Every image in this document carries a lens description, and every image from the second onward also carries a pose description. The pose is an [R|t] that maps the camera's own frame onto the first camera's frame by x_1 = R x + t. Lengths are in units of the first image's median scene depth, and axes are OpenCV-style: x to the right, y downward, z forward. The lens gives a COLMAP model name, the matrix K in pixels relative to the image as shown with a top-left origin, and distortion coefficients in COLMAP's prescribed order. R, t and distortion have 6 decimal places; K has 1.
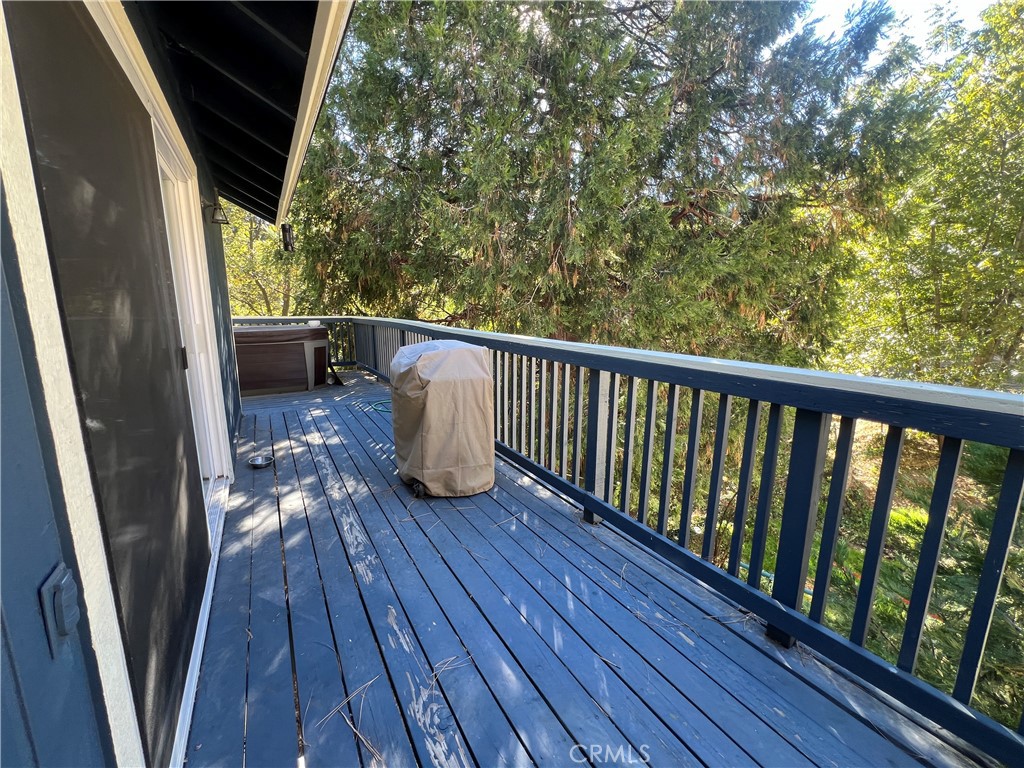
lens RADIAL K [[410.3, 0, 513.7], [0, 410.3, 387.6], [0, 0, 1]] dist [0.002652, -0.001197]
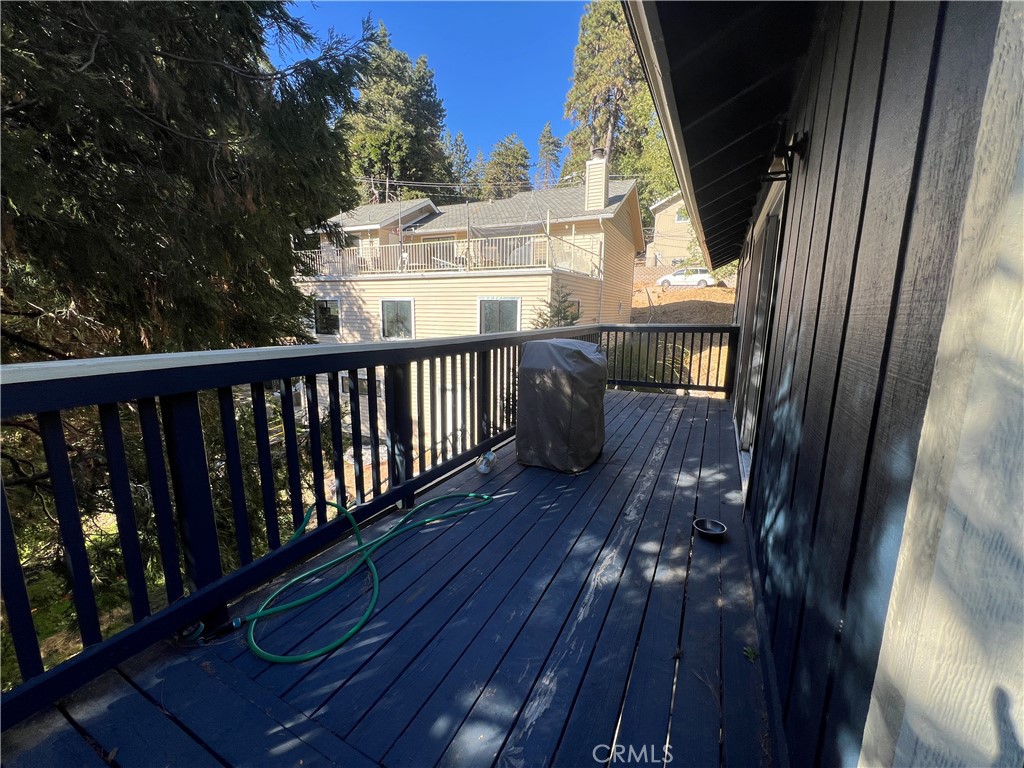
lens RADIAL K [[410.3, 0, 512.6], [0, 410.3, 384.4], [0, 0, 1]] dist [0.002652, -0.001197]
pose [[-0.534752, -0.179885, 0.825640, -1.062499], [0.121210, 0.950645, 0.285625, -0.333057], [-0.836270, 0.252815, -0.486556, 1.708744]]
